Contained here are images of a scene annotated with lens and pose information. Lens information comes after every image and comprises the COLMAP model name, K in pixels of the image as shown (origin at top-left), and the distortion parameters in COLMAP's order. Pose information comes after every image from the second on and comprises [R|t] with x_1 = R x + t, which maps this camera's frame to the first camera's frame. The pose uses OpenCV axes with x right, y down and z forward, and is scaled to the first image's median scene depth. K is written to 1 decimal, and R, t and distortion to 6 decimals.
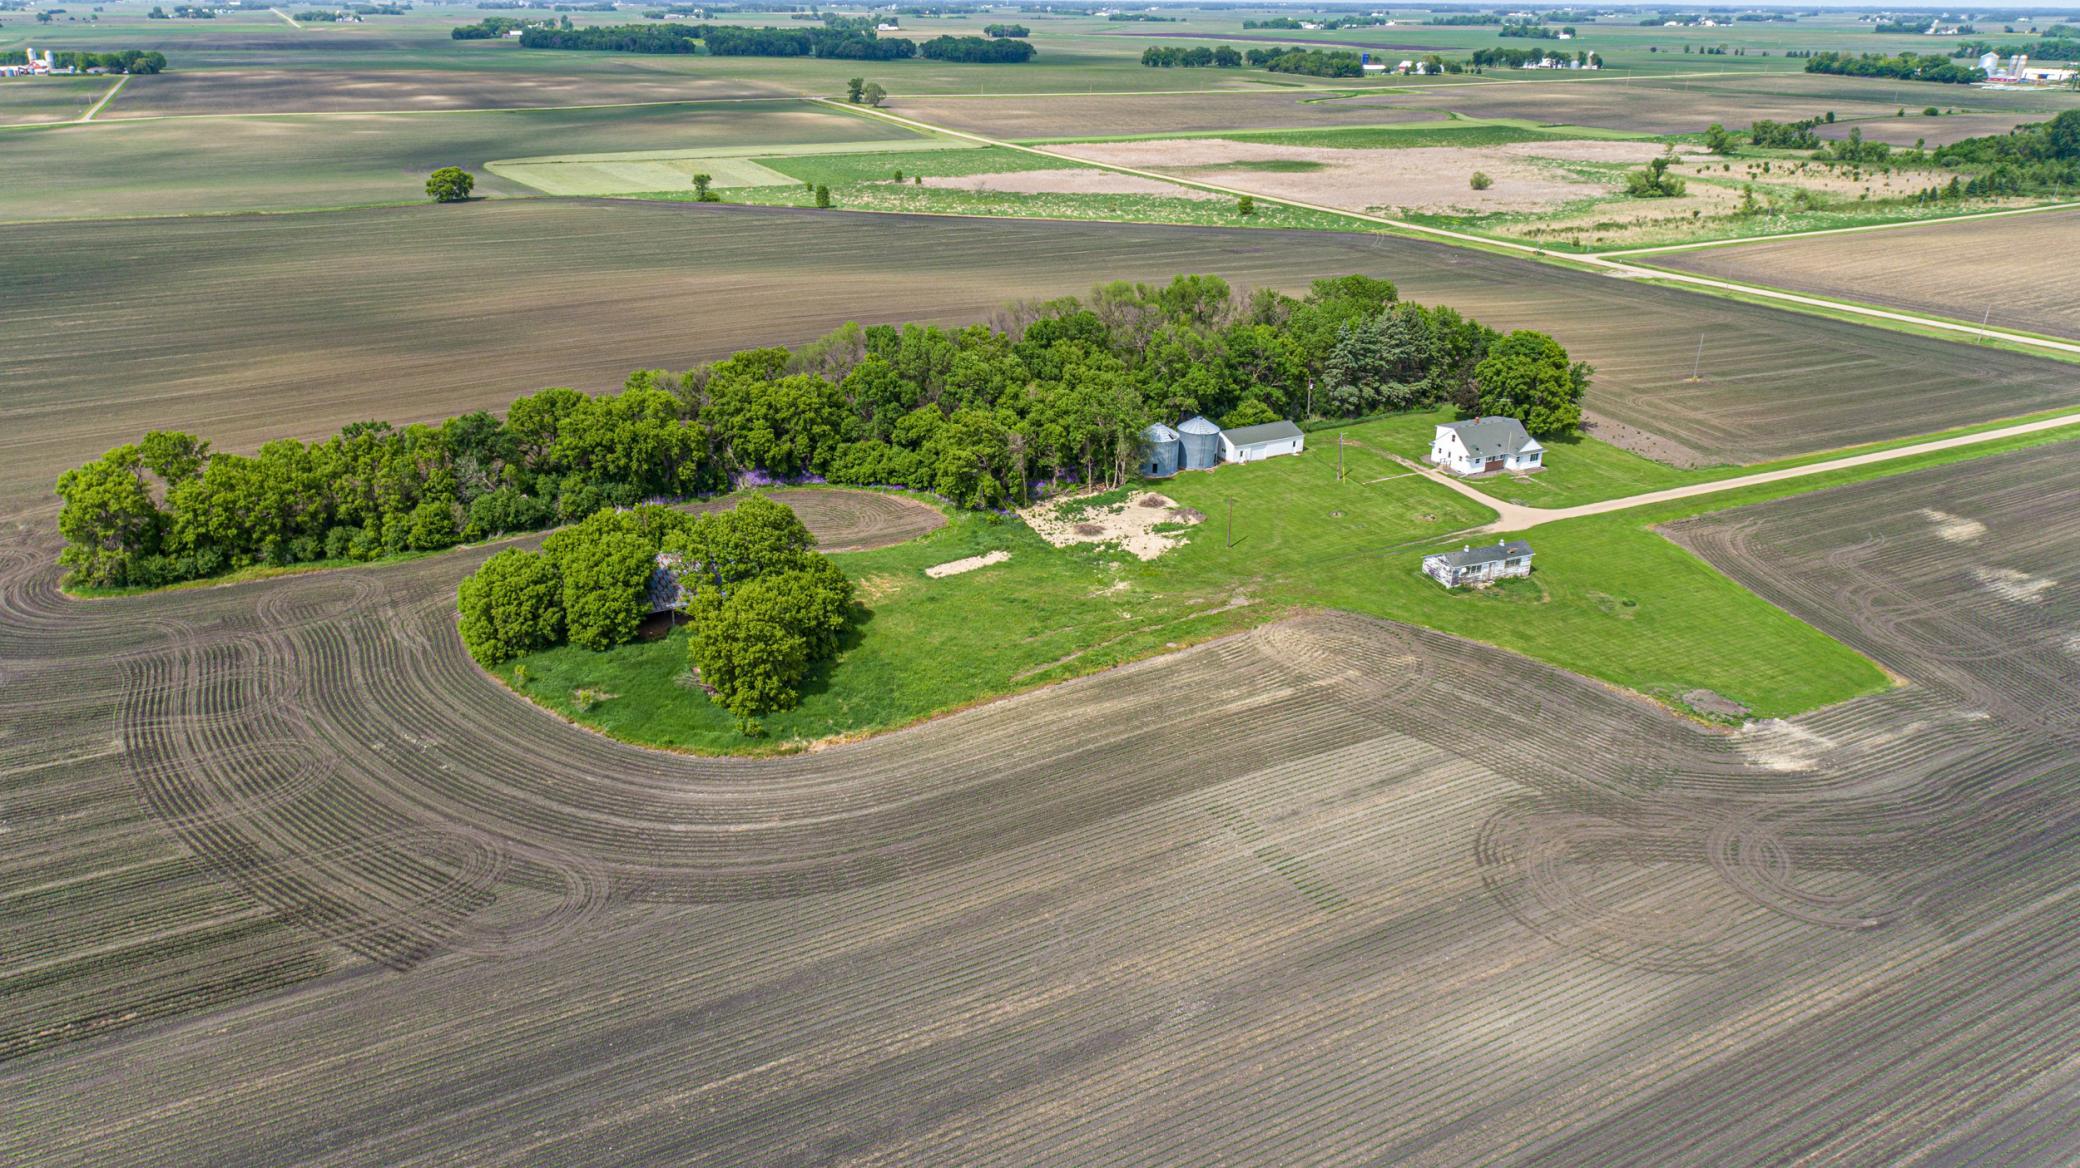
lens RADIAL K [[1395.5, 0, 1040.0], [0, 1395.5, 584.0], [0, 0, 1]] dist [-0.010055, 0.007769]
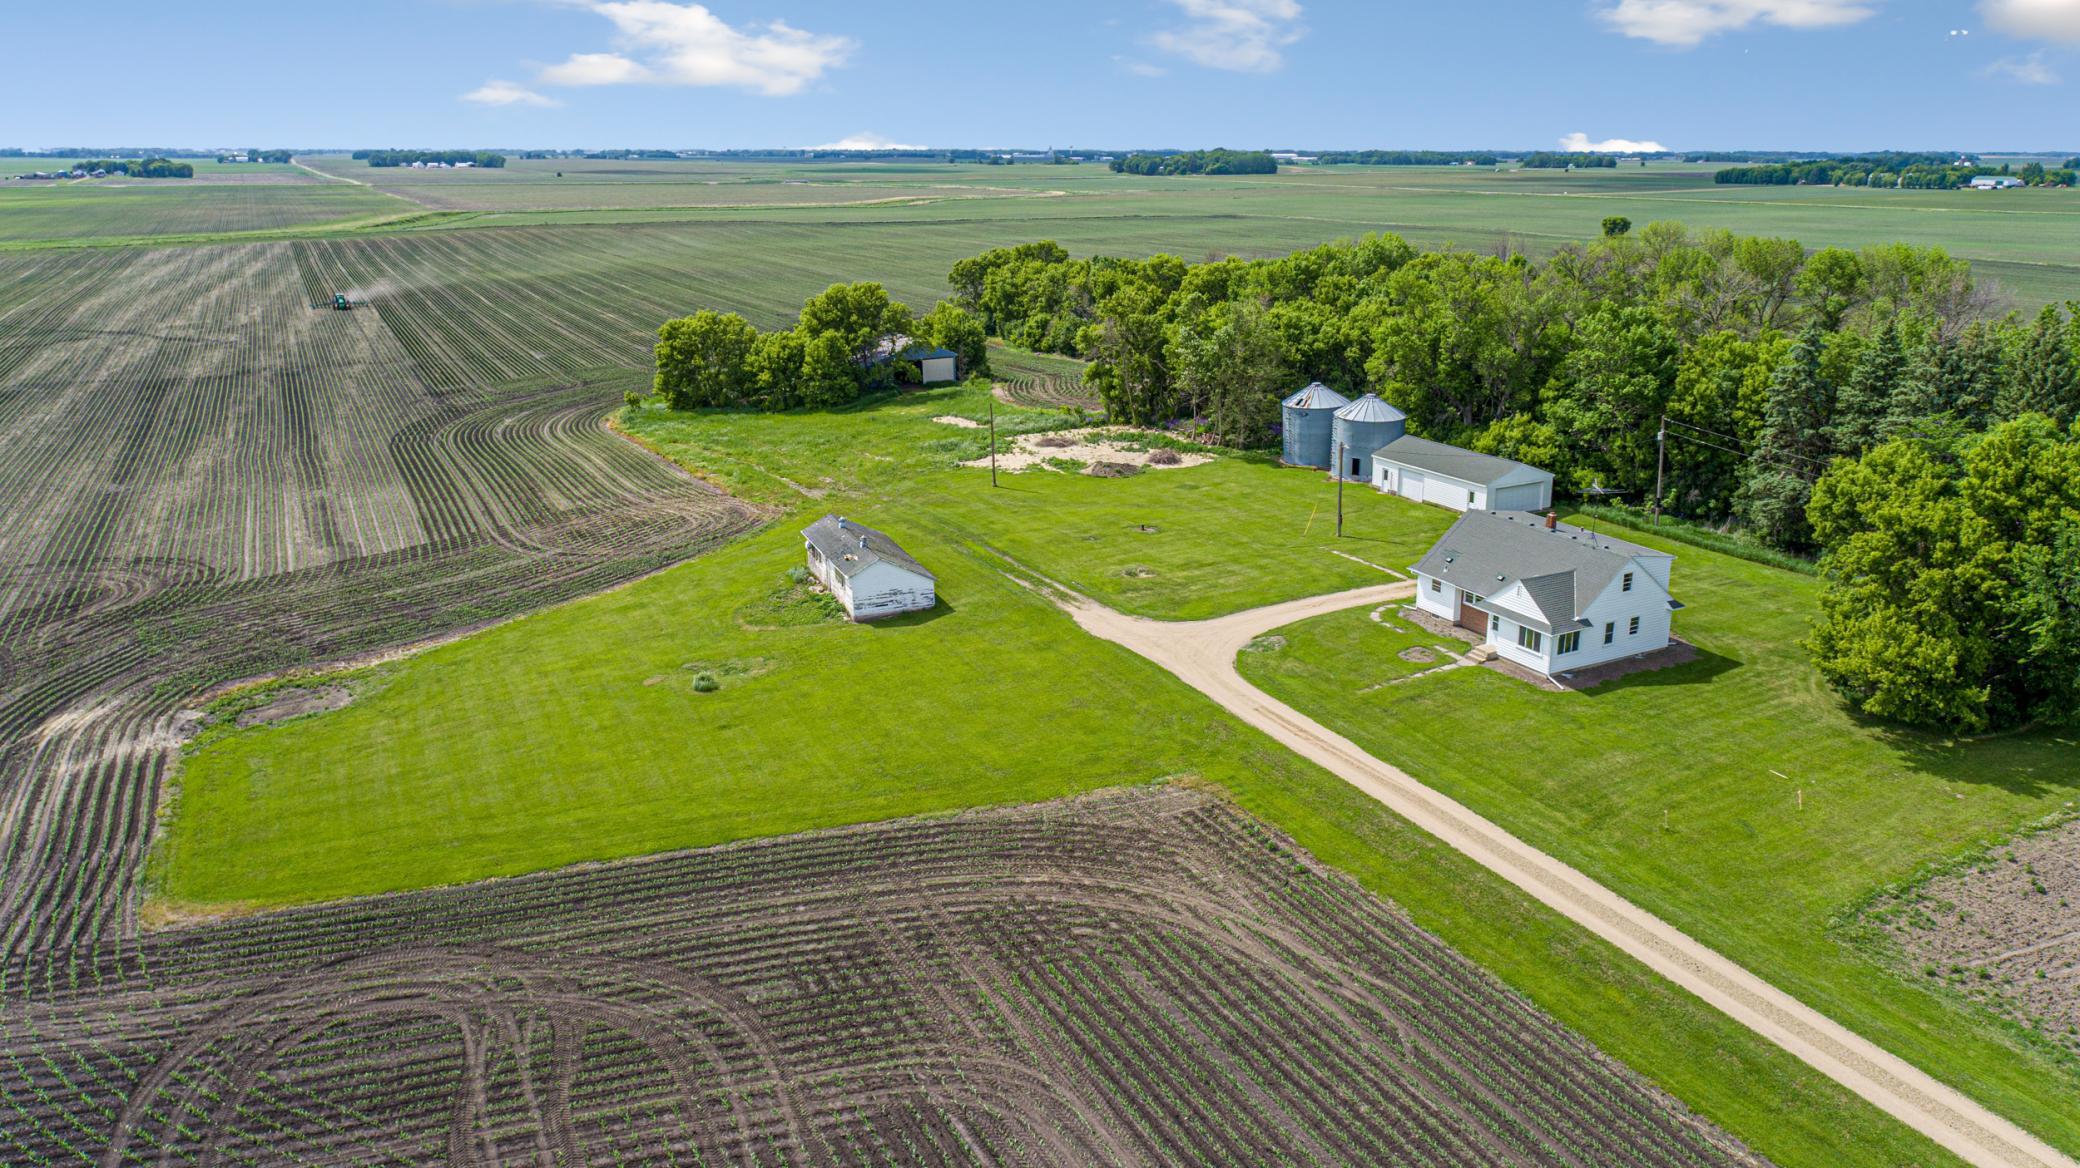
lens RADIAL K [[1420.5, 0, 1110.5], [0, 1420.5, 578.7], [0, 0, 1]] dist [-0.003835, 0.005518]
pose [[0.032914, 0.278520, -0.959866, 0.676884], [-0.388499, 0.888427, 0.244469, -0.147010], [0.920861, 0.364861, 0.137447, 0.795722]]
